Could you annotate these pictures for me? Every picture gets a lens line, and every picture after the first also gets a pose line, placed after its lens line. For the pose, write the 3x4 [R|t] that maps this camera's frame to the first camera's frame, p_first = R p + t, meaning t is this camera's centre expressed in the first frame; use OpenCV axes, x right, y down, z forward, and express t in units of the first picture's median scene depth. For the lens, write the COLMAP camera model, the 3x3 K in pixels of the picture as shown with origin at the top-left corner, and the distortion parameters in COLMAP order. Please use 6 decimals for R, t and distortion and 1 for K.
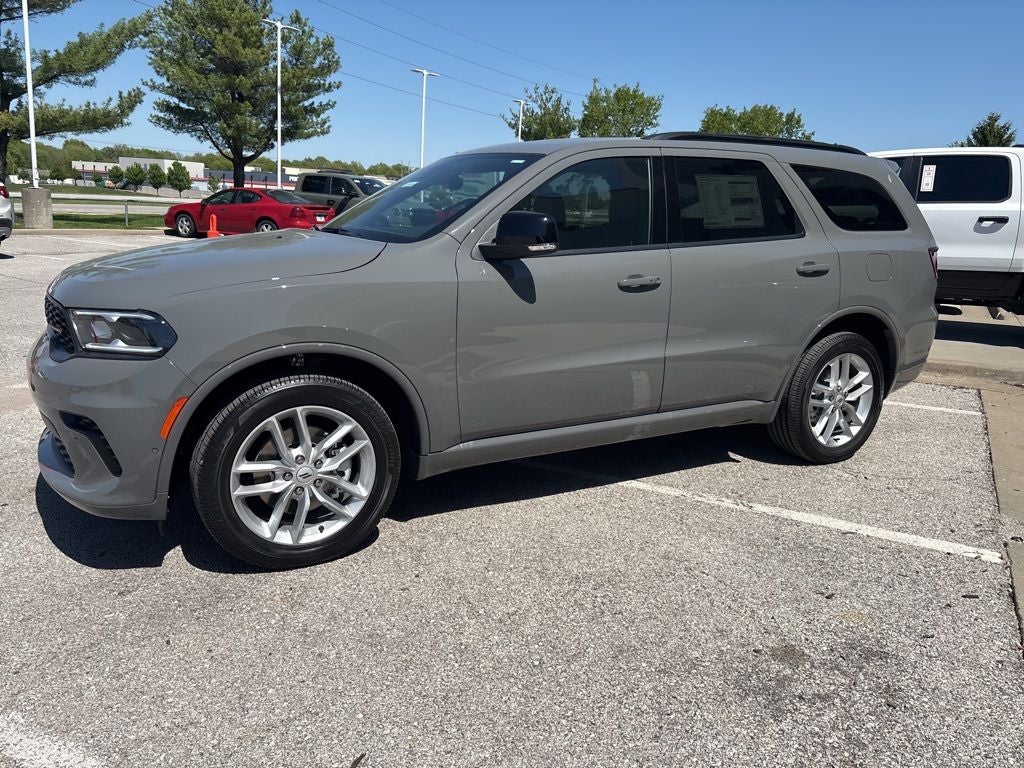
lens RADIAL K [[780.5, 0, 509.0], [0, 780.5, 373.6], [0, 0, 1]] dist [0.041295, -0.047062]
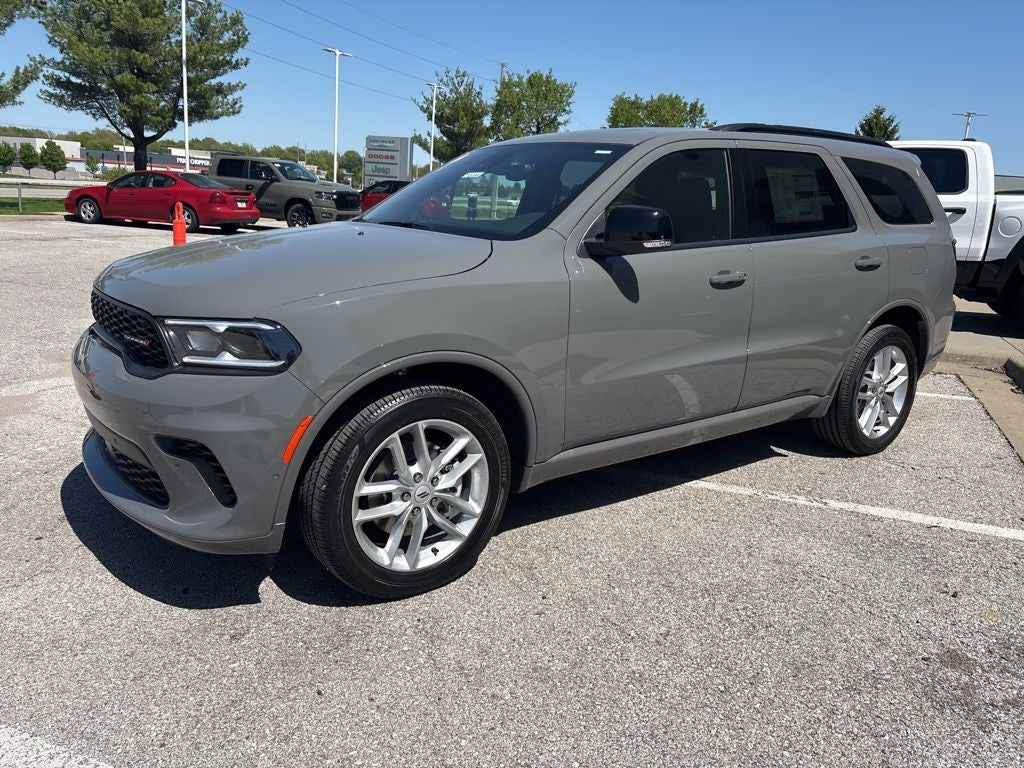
lens RADIAL K [[781.2, 0, 508.8], [0, 781.2, 378.3], [0, 0, 1]] dist [0.023808, -0.012001]
pose [[0.992208, -0.022671, 0.122509, -0.191741], [0.019791, 0.999500, 0.024678, -0.019663], [-0.123007, -0.022062, 0.992161, 0.058401]]
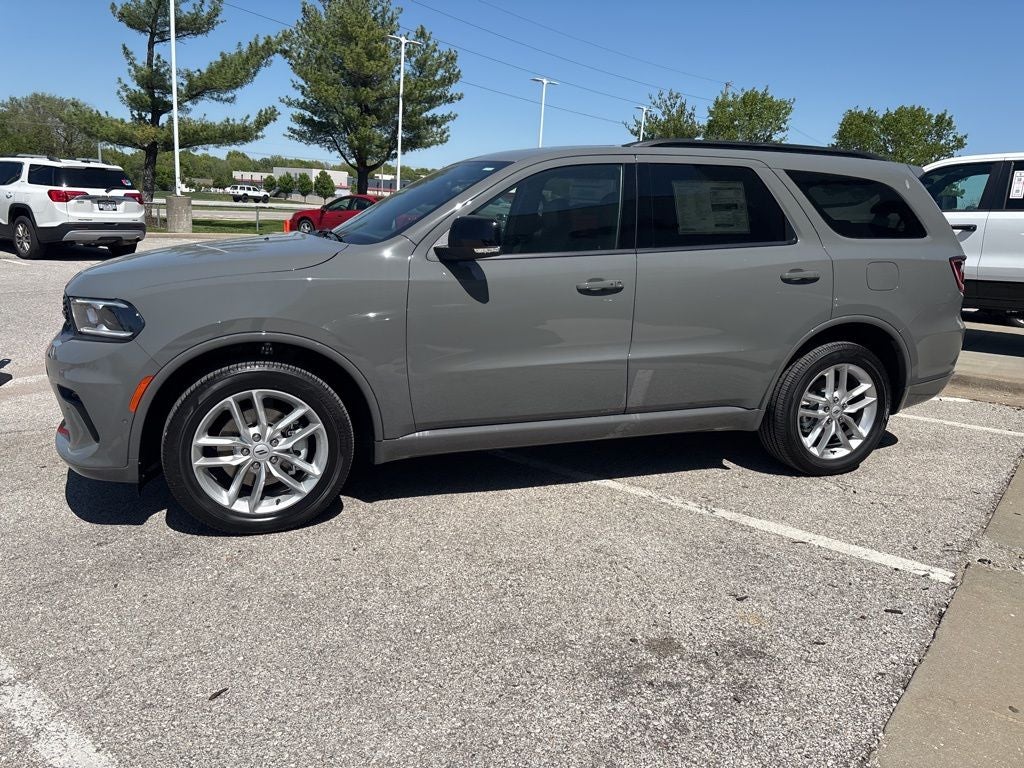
lens RADIAL K [[781.2, 0, 508.8], [0, 781.2, 378.3], [0, 0, 1]] dist [0.023808, -0.012001]
pose [[0.986244, 0.037450, -0.161000, 0.187036], [-0.037942, 0.999280, 0.000017, 0.008536], [0.160884, 0.006092, 0.986954, -0.030973]]
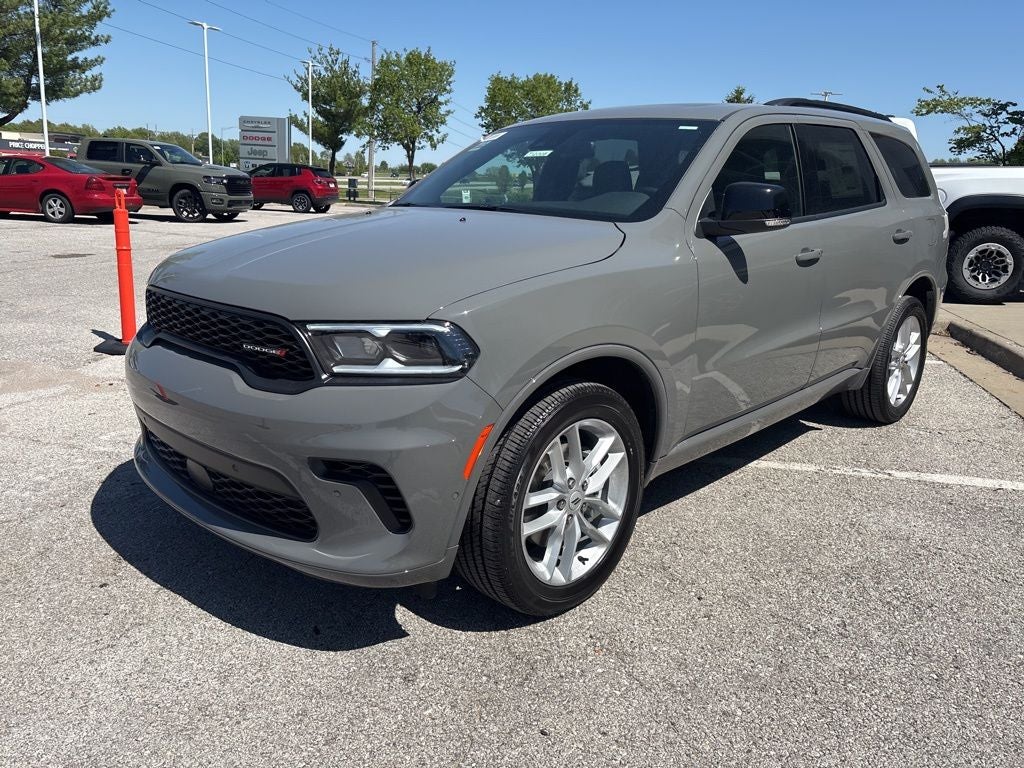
lens RADIAL K [[780.5, 0, 509.0], [0, 780.5, 373.6], [0, 0, 1]] dist [0.041295, -0.047062]
pose [[0.958657, -0.078787, 0.273441, -0.392599], [0.068012, 0.996496, 0.048678, -0.038580], [-0.276318, -0.028069, 0.960656, 0.149659]]
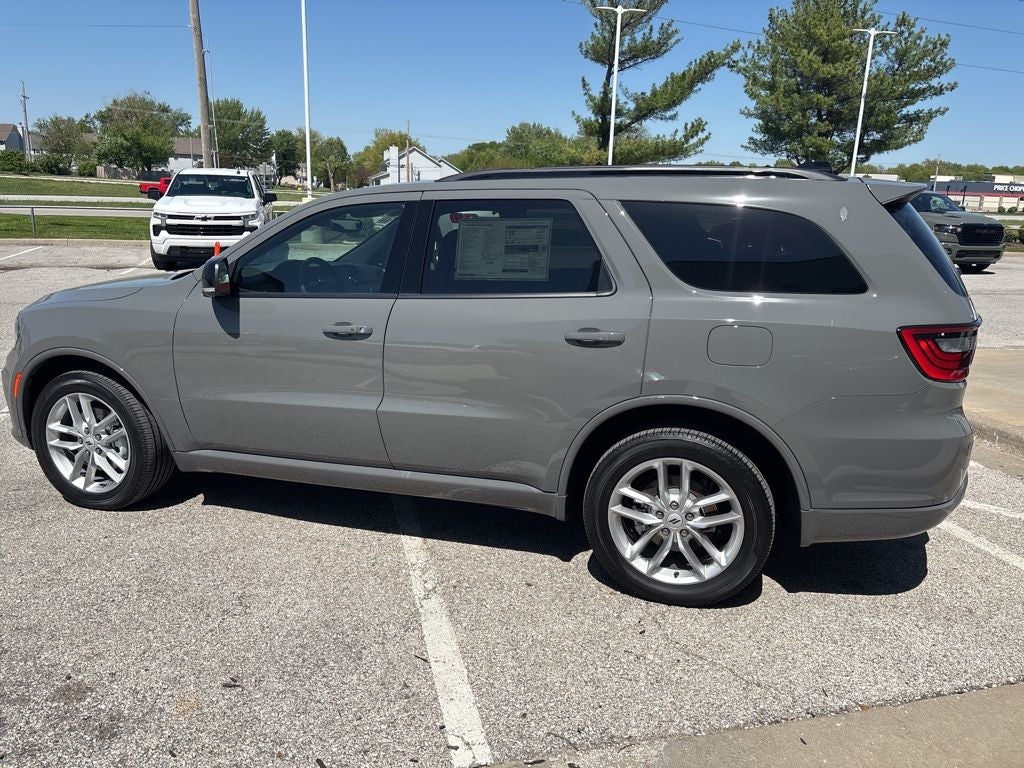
lens RADIAL K [[780.5, 0, 509.0], [0, 780.5, 373.6], [0, 0, 1]] dist [0.041295, -0.047062]
pose [[0.678575, 0.138093, -0.721434, 0.881006], [-0.149564, 0.987569, 0.048356, -0.121386], [0.719143, 0.075087, 0.690793, 0.402163]]
